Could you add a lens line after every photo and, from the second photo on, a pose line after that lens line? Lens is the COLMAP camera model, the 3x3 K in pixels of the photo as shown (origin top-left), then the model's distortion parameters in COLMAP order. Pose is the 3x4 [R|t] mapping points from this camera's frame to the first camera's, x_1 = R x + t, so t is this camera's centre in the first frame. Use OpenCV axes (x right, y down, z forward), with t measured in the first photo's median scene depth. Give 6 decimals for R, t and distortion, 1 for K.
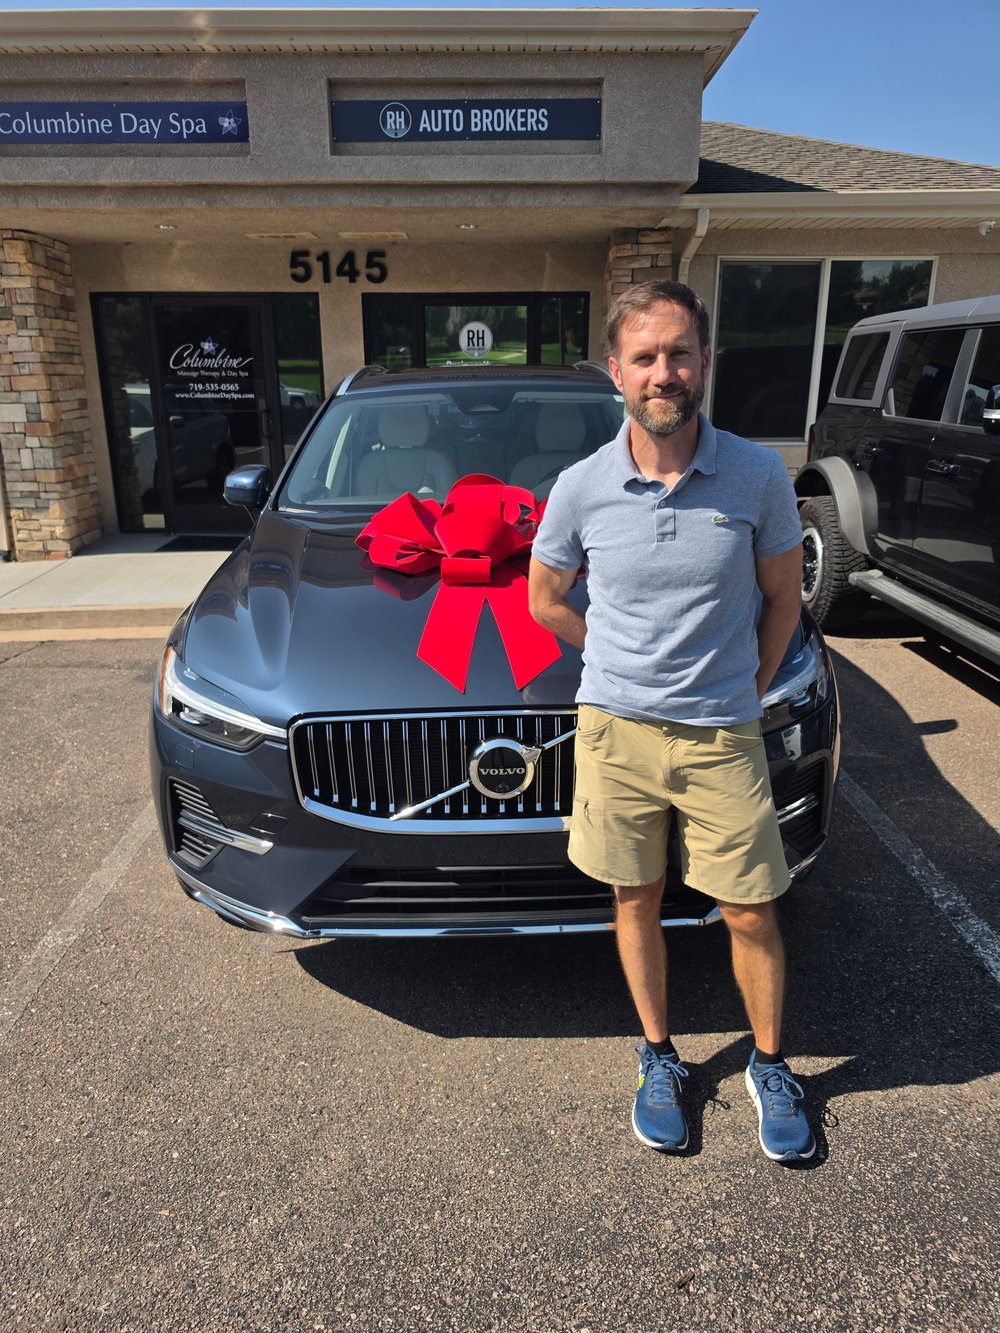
lens RADIAL K [[910.9, 0, 484.5], [0, 910.9, 661.8], [0, 0, 1]] dist [0.064229, -0.073005]
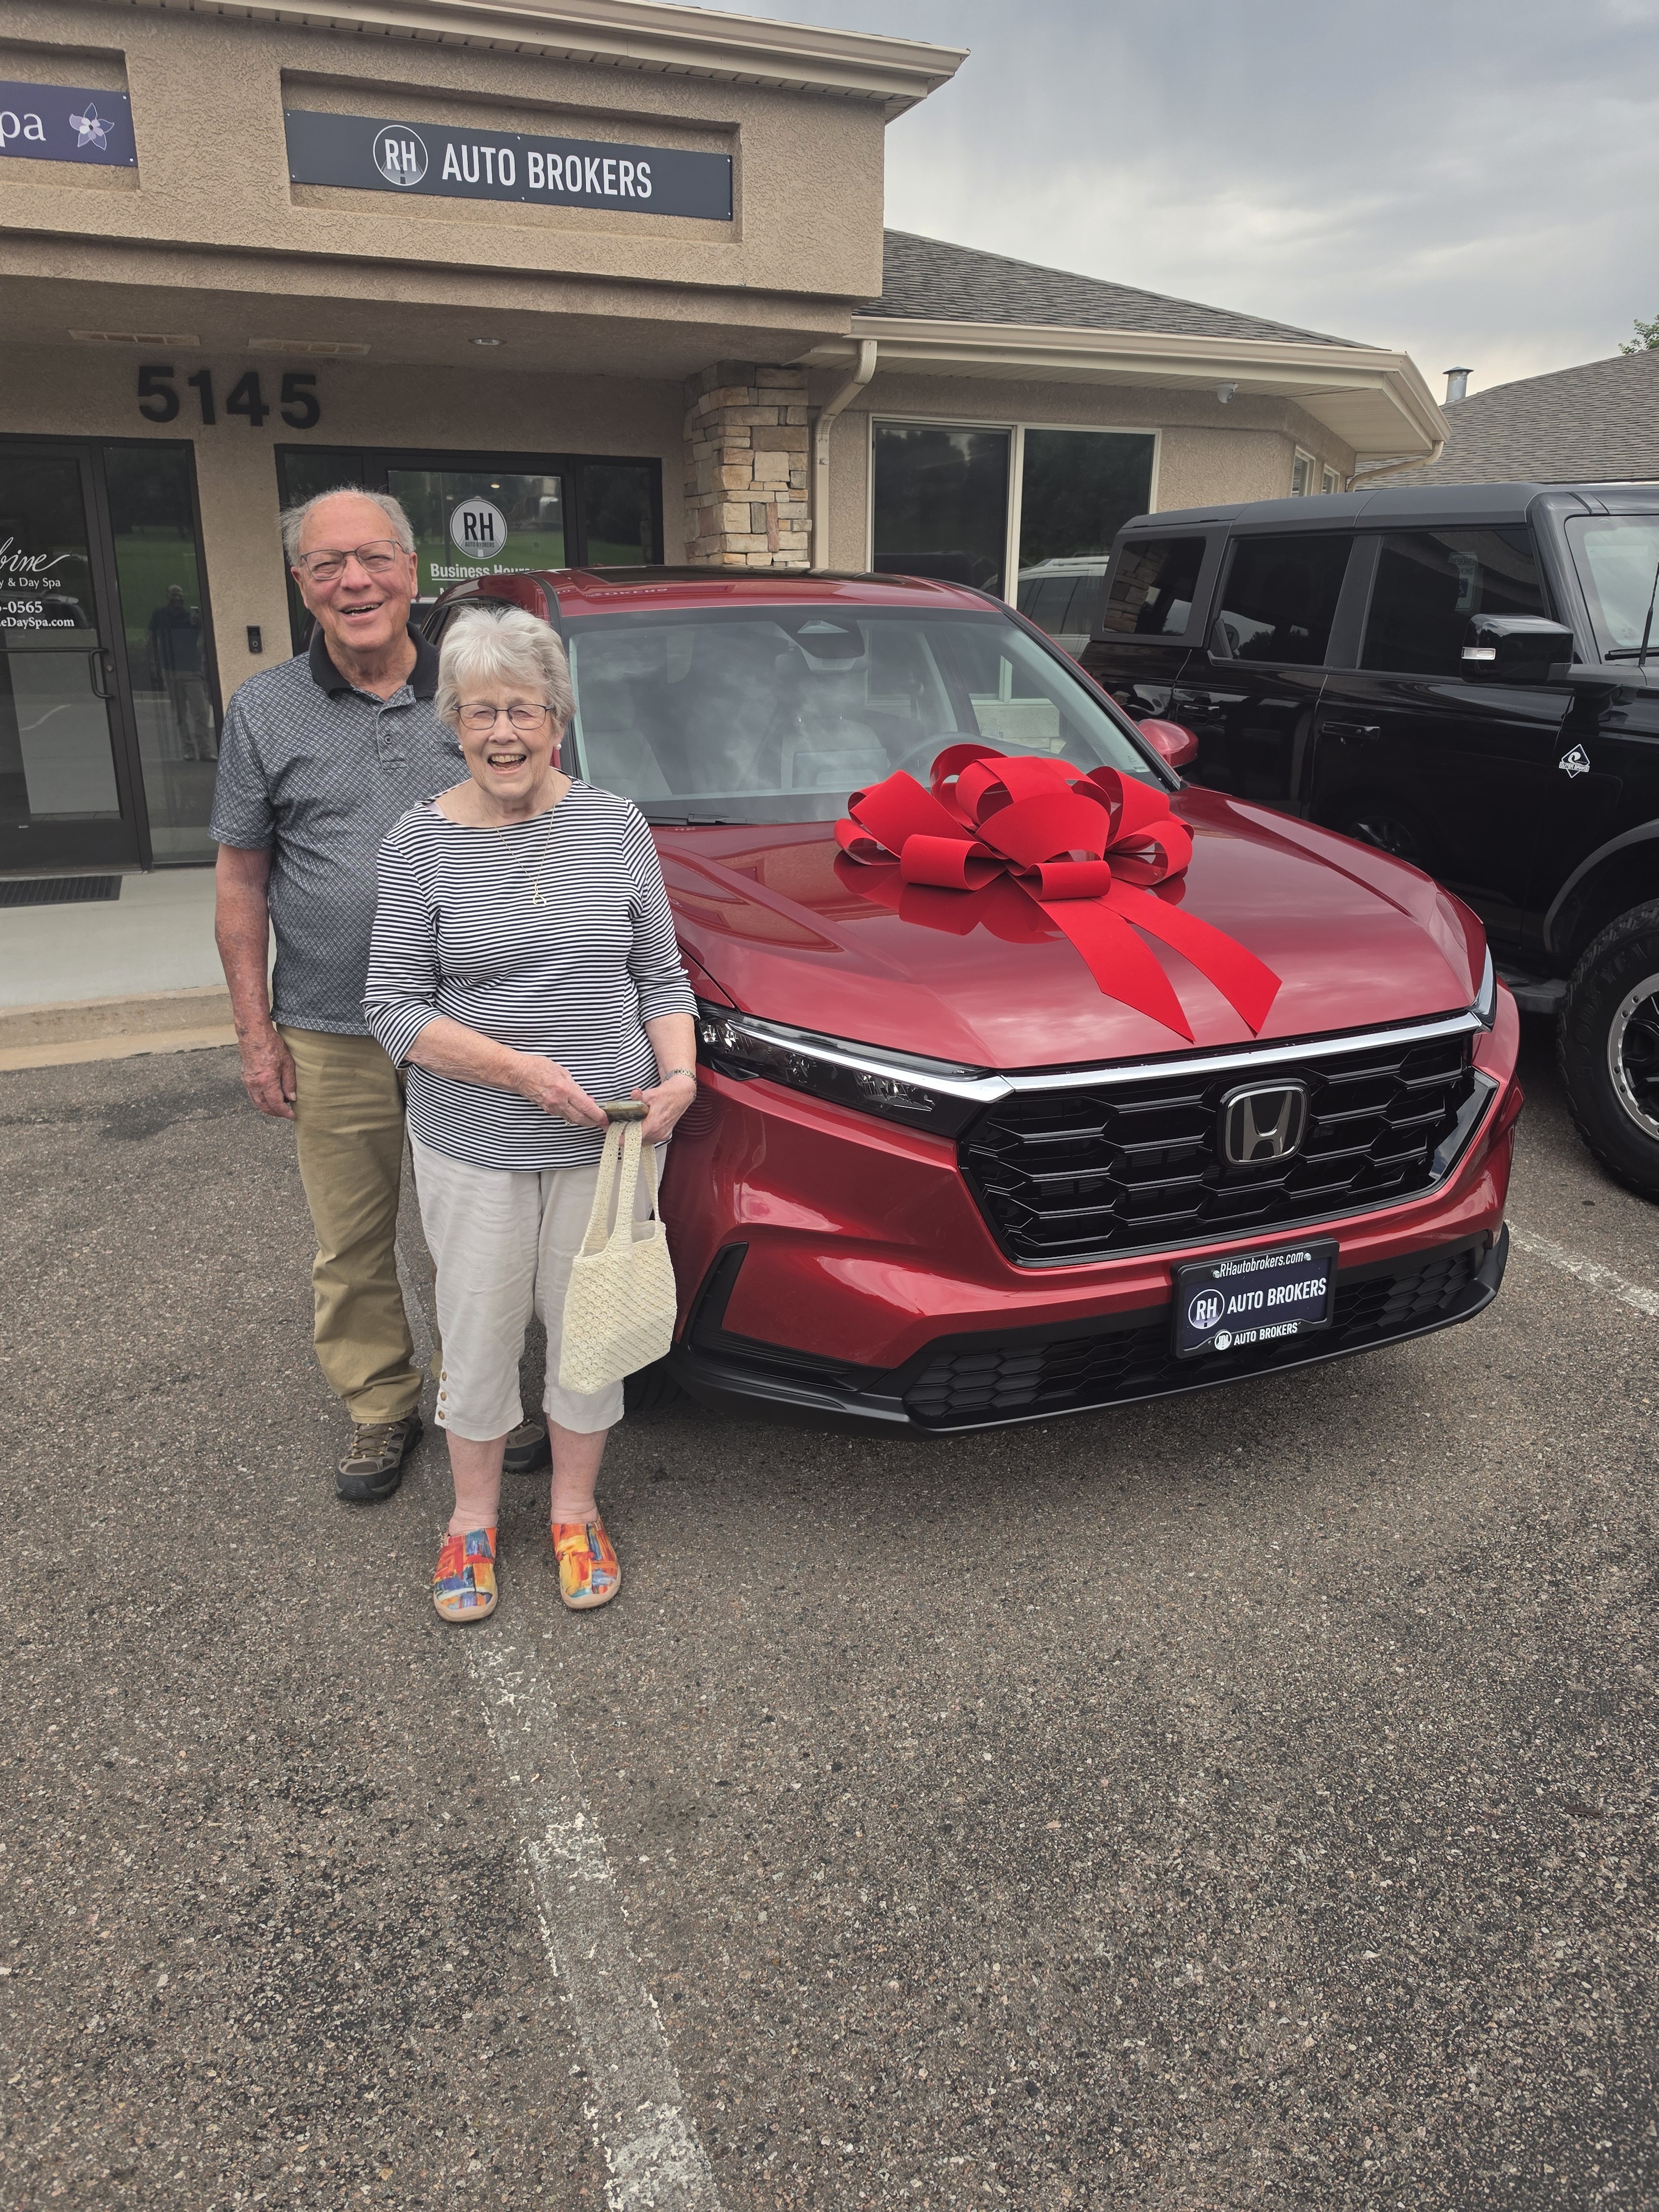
lens RADIAL K [[1506.5, 0, 829.5], [0, 1506.5, 1106.0], [0, 0, 1]] dist [-0.035285, 0.038284]
pose [[0.945367, -0.091614, 0.312870, -0.188168], [0.083577, 0.995737, 0.039032, 0.002881], [-0.315112, -0.010751, 0.948994, 0.001997]]
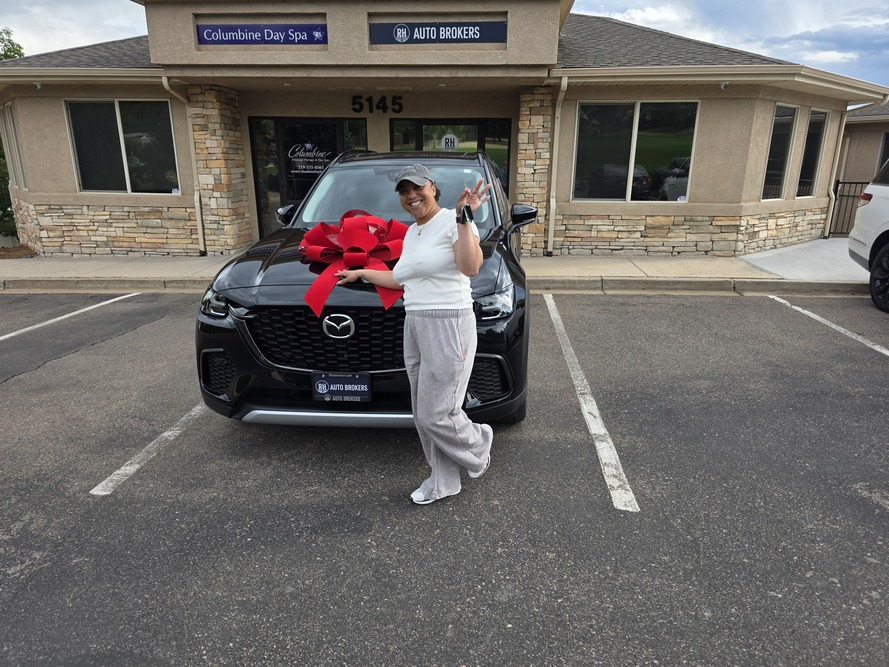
lens RADIAL K [[554.2, 0, 444.5], [0, 554.2, 333.5], [0, 0, 1]] dist [0.060357, -0.052939]
pose [[0.997814, 0.029576, -0.059101, 0.083427], [-0.029786, 0.999553, -0.002669, 0.054389], [0.058996, 0.004424, 0.998248, -0.185705]]
